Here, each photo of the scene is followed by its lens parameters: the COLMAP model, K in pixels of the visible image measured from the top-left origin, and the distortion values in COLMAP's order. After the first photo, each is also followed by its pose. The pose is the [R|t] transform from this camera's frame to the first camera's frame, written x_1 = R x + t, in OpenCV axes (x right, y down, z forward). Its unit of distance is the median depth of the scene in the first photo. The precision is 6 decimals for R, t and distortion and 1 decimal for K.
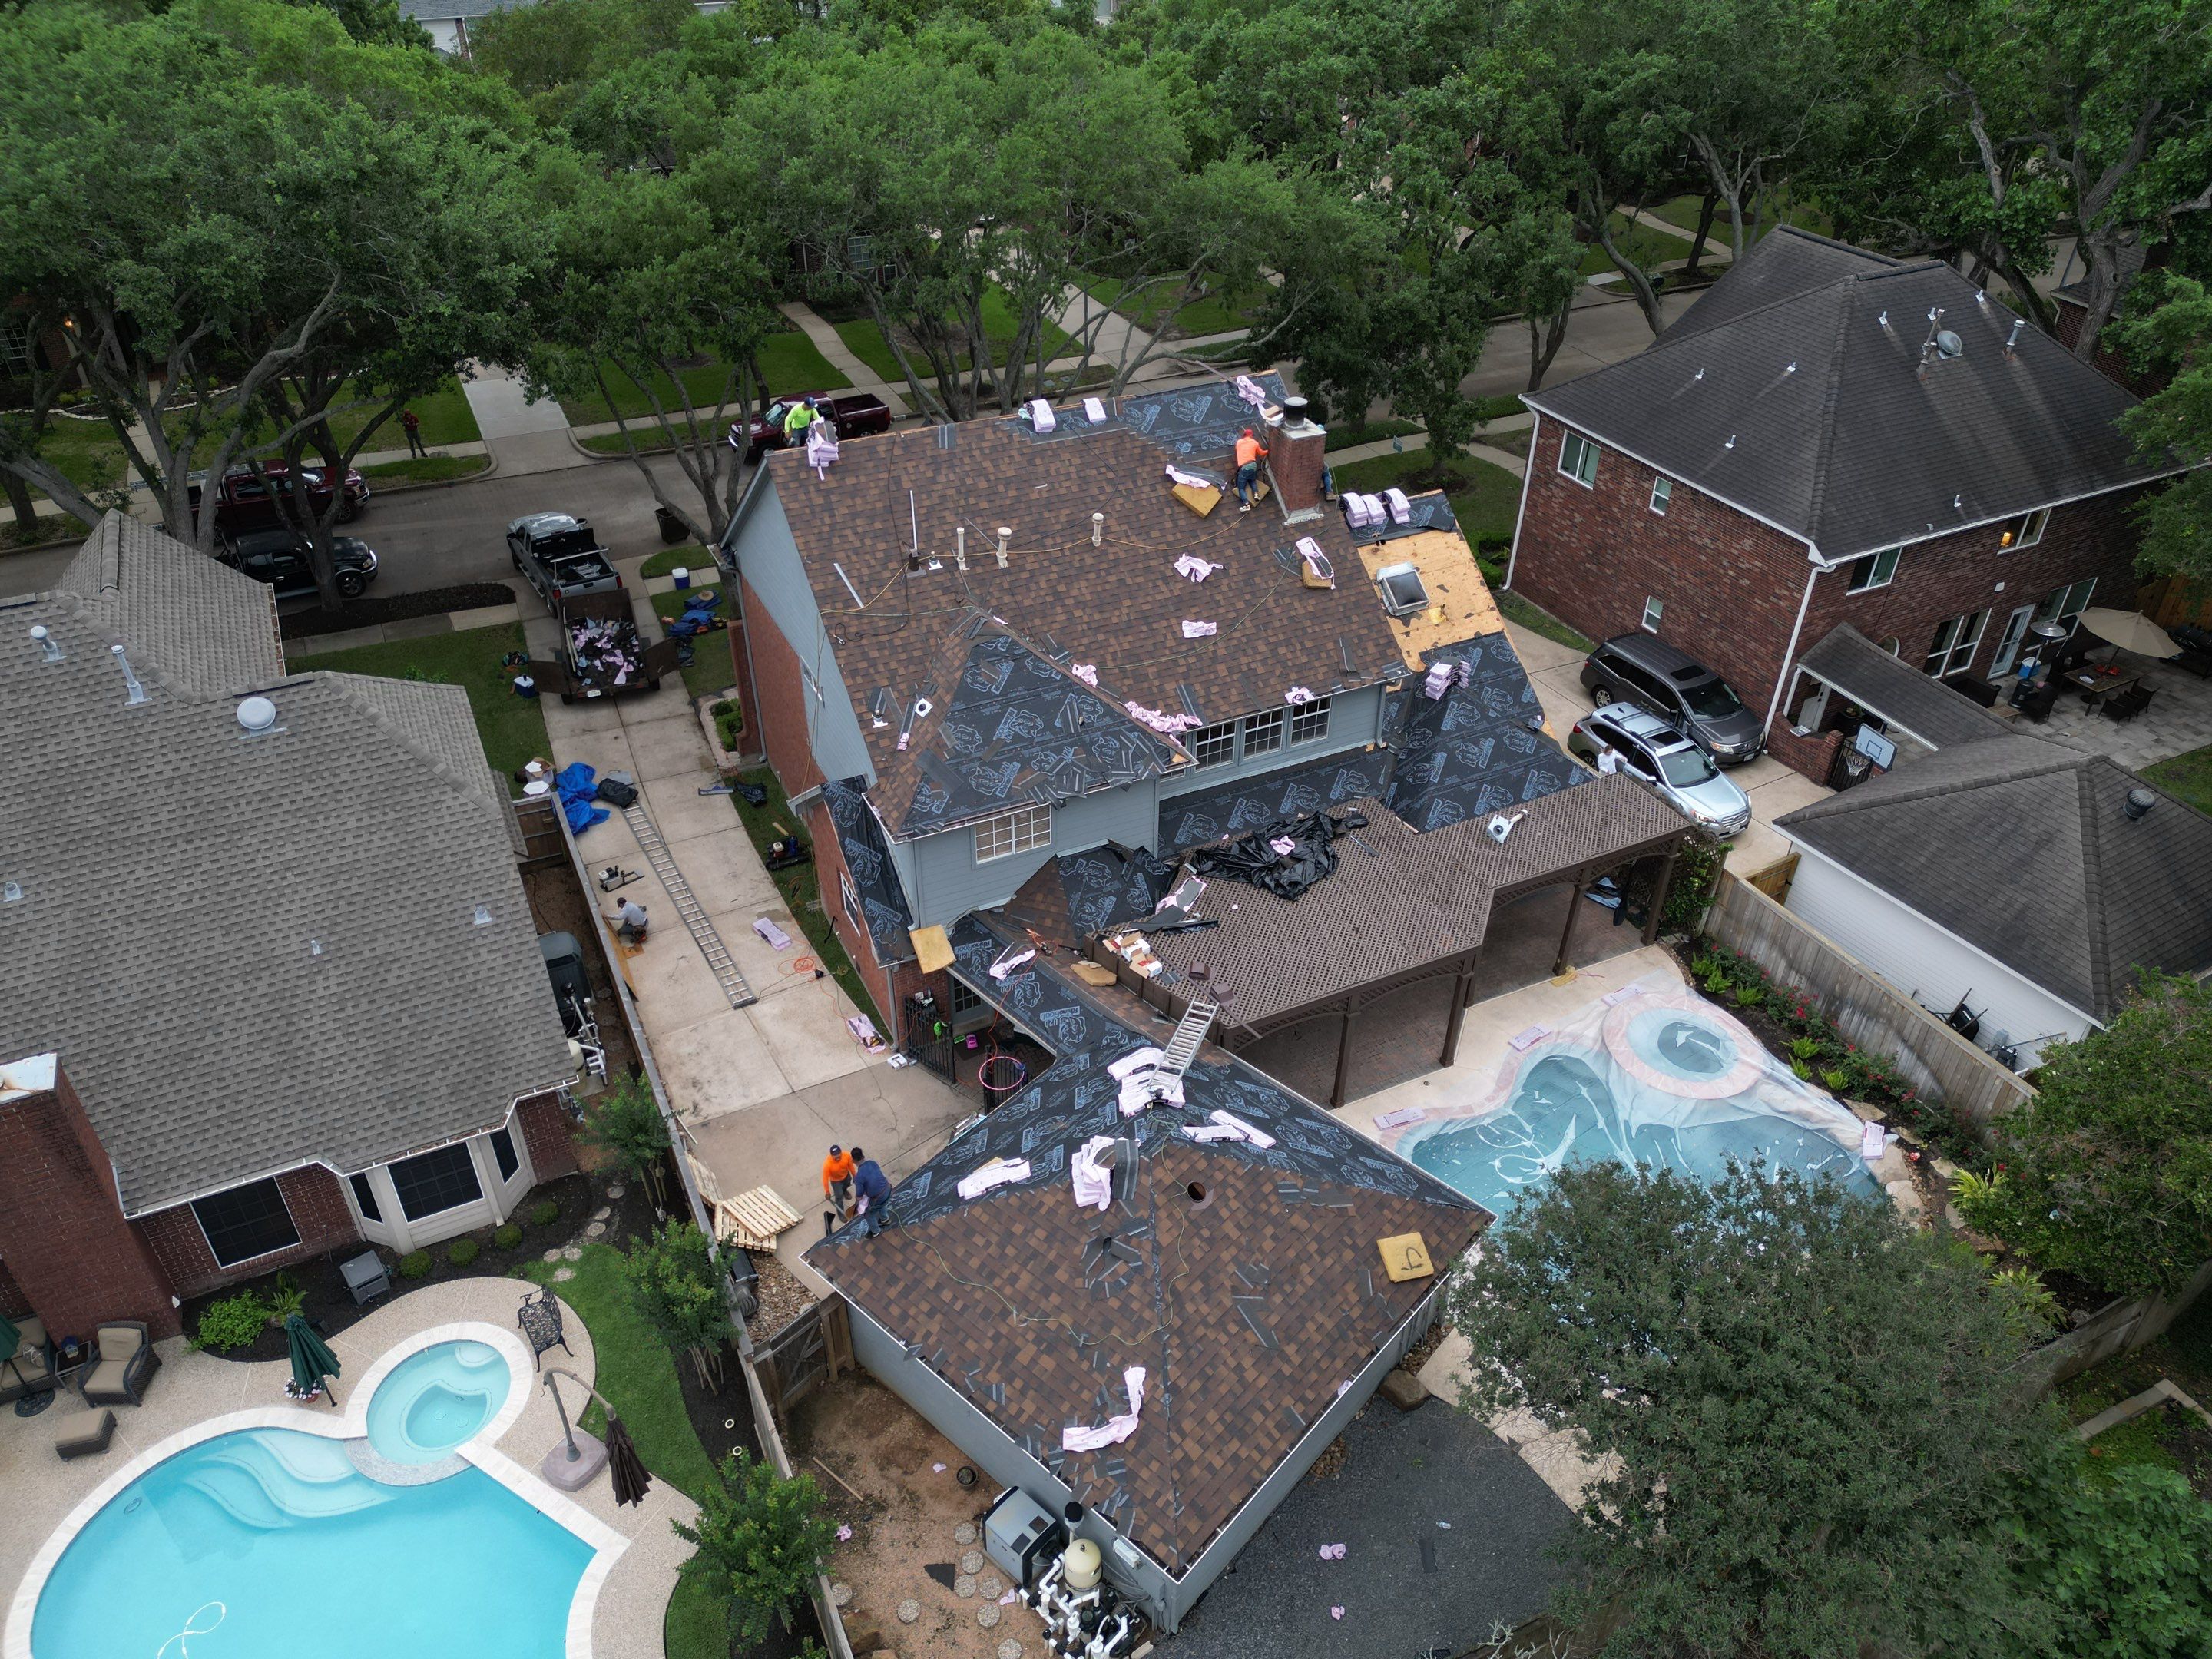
lens RADIAL K [[1554.6, 0, 1116.5], [0, 1554.6, 834.4], [0, 0, 1]] dist [0.066323, -0.055227]
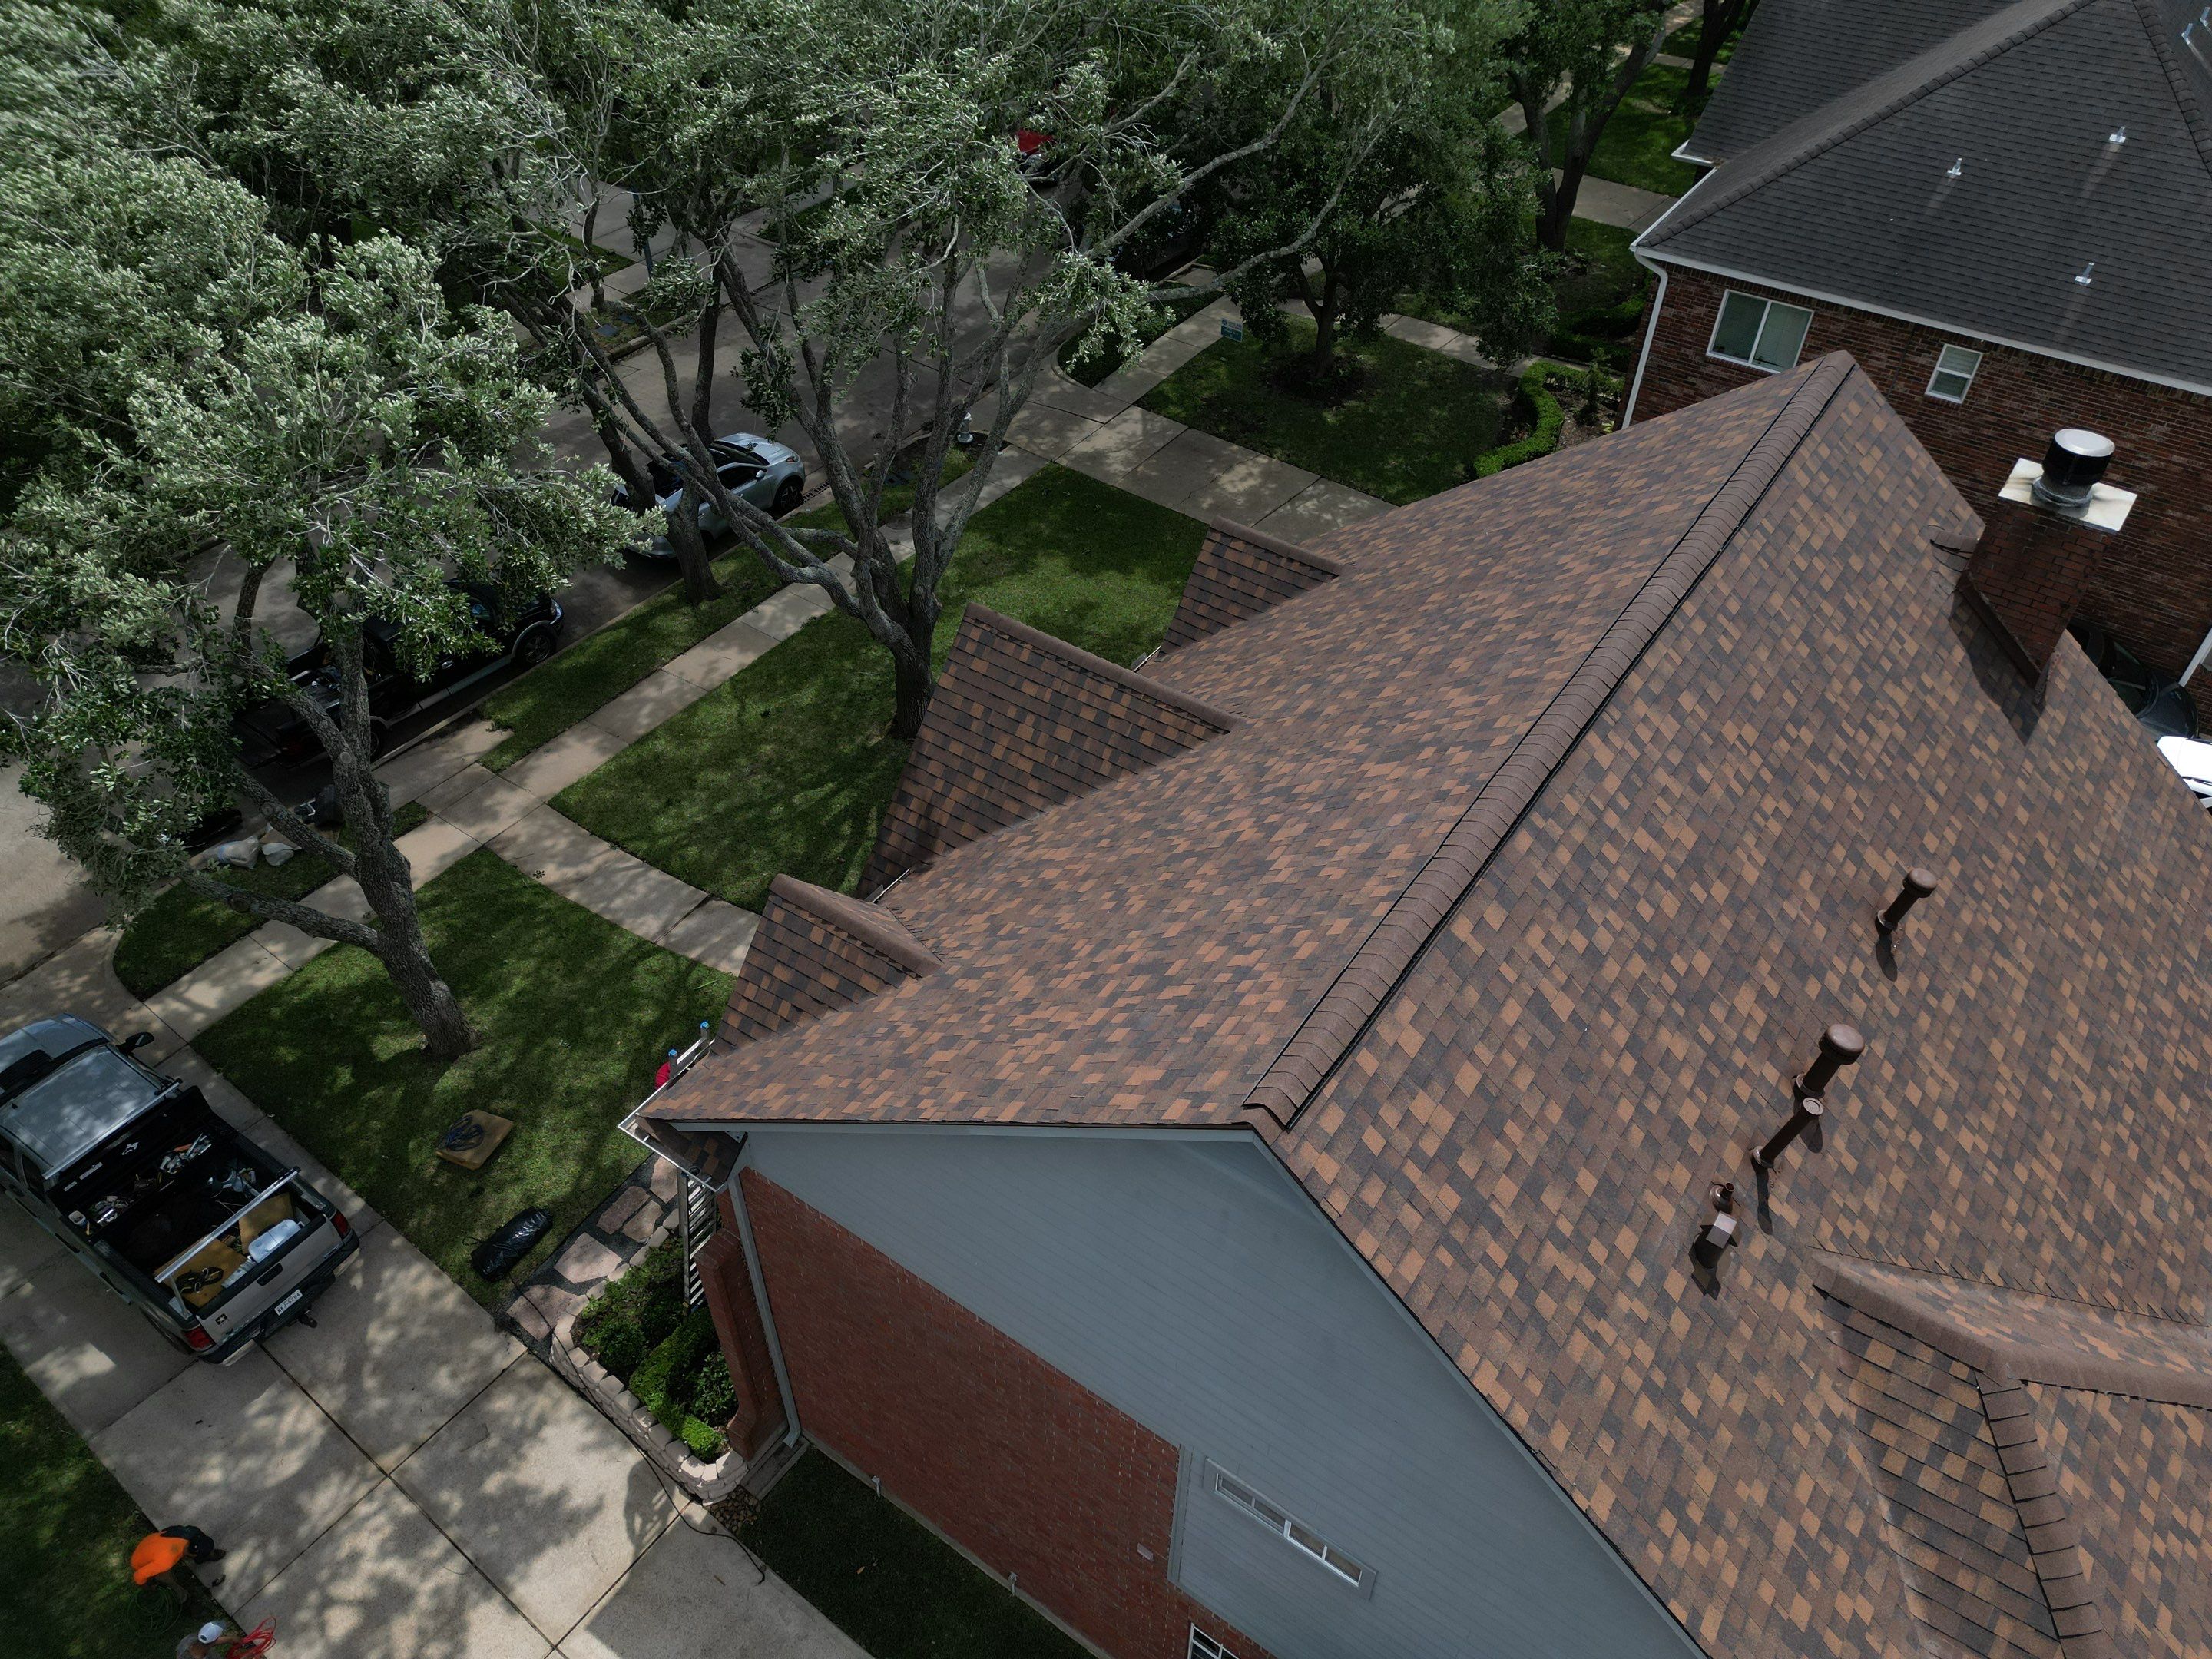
lens RADIAL K [[1554.6, 0, 1112.3], [0, 1554.6, 831.8], [0, 0, 1]] dist [0.066323, -0.055227]
pose [[0.871749, -0.332514, 0.359845, -0.336129], [0.281469, 0.941036, 0.187685, -0.359651], [-0.401035, -0.062330, 0.913940, 0.758428]]
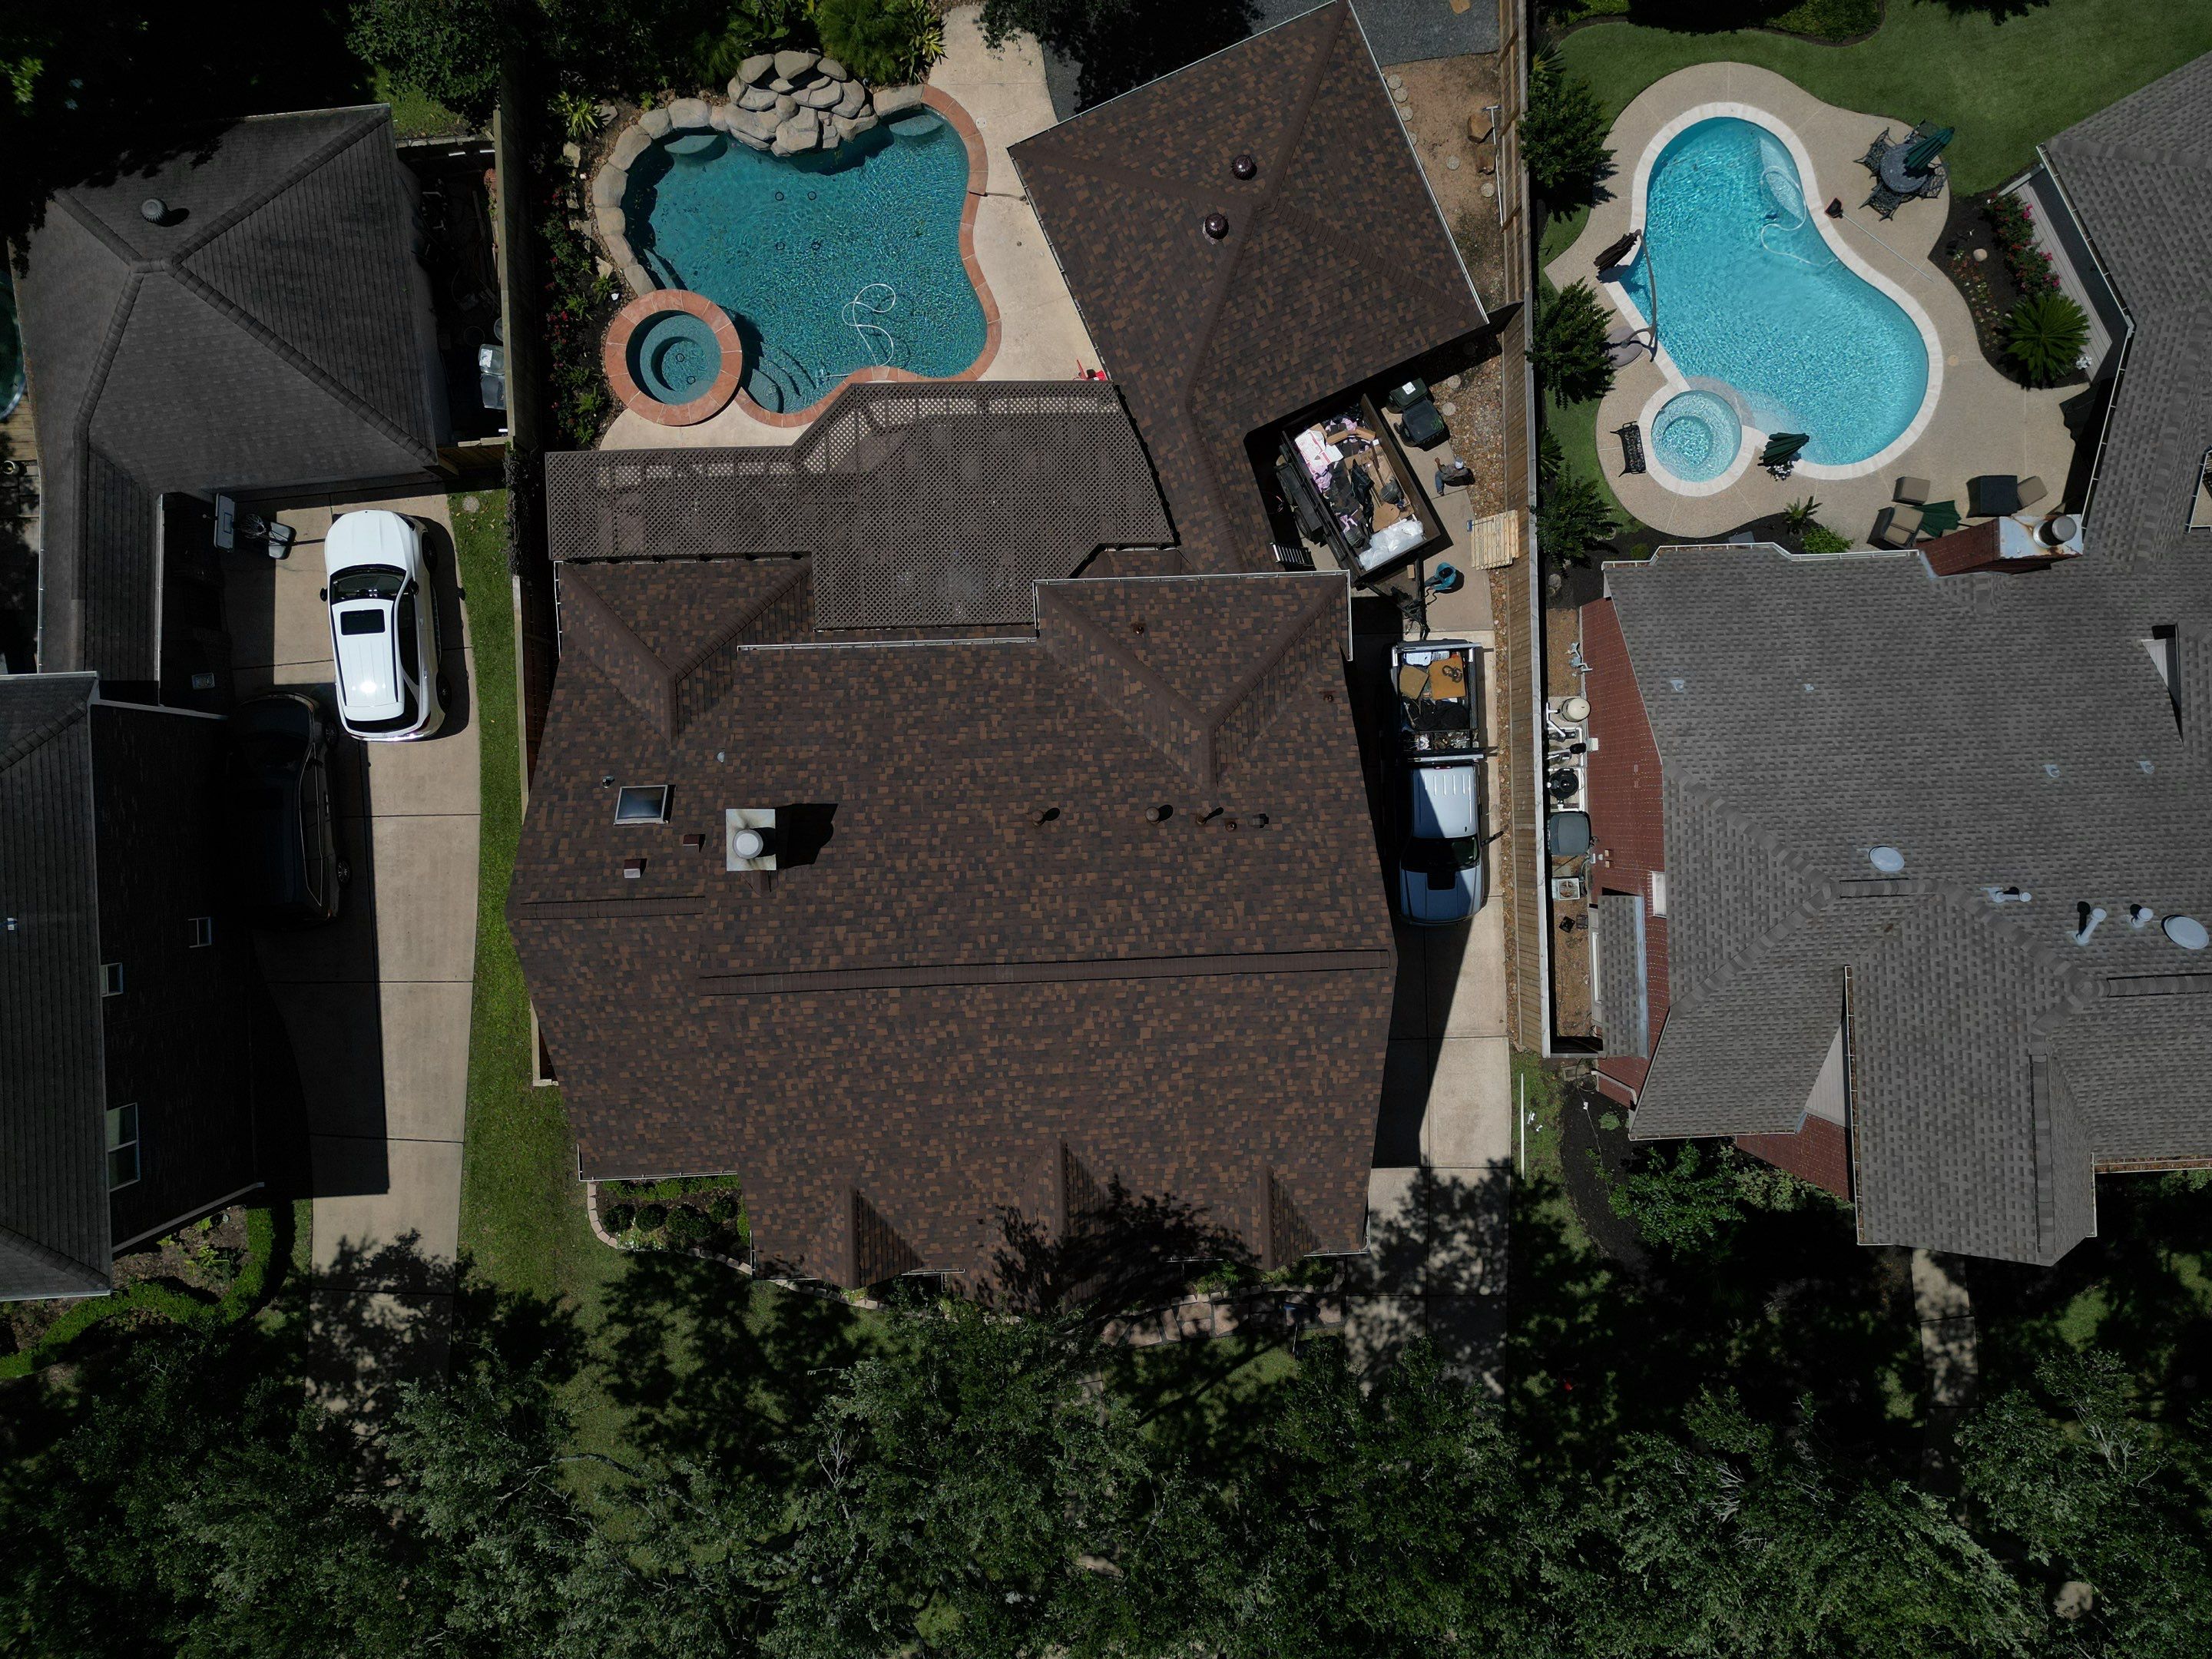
lens RADIAL K [[1554.6, 0, 1108.6], [0, 1554.6, 818.2], [0, 0, 1]] dist [0.066323, -0.055227]
pose [[-0.910863, -0.410649, -0.041187, -0.013323], [0.203695, -0.534114, 0.820506, -0.946358], [-0.358939, 0.738979, 0.570152, 0.516049]]
